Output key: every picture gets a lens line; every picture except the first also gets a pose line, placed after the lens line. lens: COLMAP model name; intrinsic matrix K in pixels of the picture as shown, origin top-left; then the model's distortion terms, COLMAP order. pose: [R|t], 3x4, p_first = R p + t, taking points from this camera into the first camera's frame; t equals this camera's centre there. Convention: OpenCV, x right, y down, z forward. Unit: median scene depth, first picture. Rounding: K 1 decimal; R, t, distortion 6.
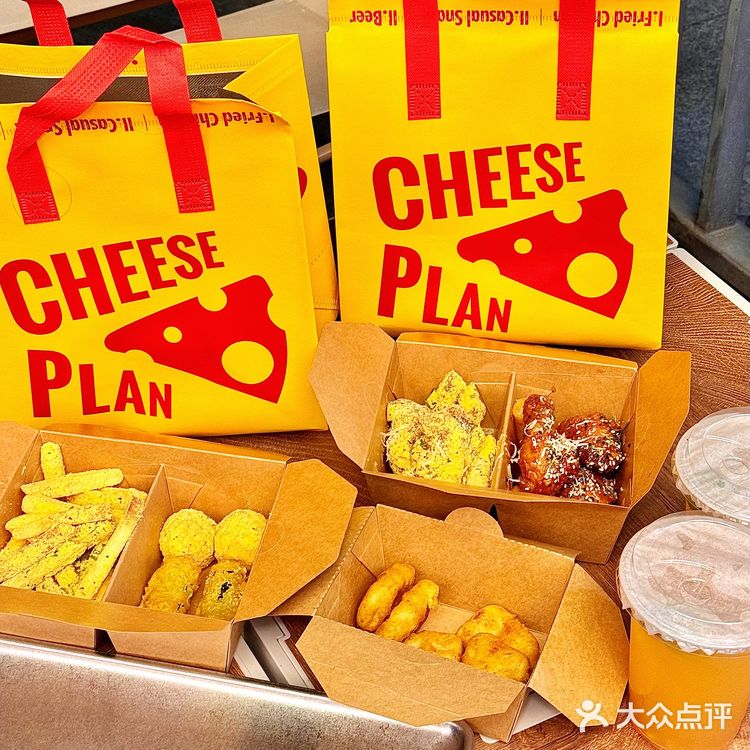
lens RADIAL K [[1372.2, 0, 343.4], [0, 1372.2, 361.9], [0, 0, 1]] dist [0.152527, -0.290443]
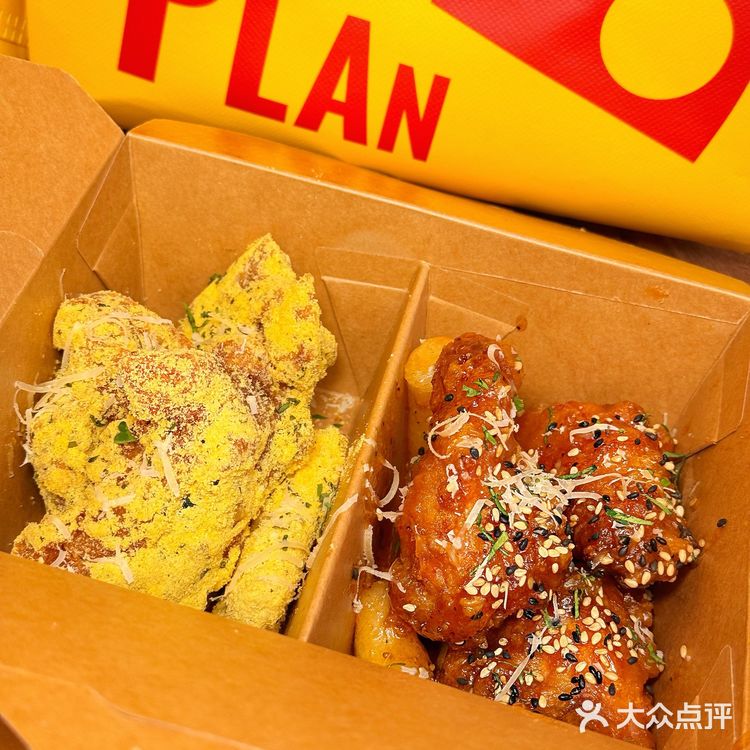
lens RADIAL K [[1372.2, 0, 343.4], [0, 1372.2, 361.9], [0, 0, 1]] dist [0.152527, -0.290443]
pose [[0.987728, 0.141491, 0.066131, 0.084800], [-0.147306, 0.984672, 0.093389, 0.002641], [-0.051904, -0.101984, 0.993431, 0.658853]]
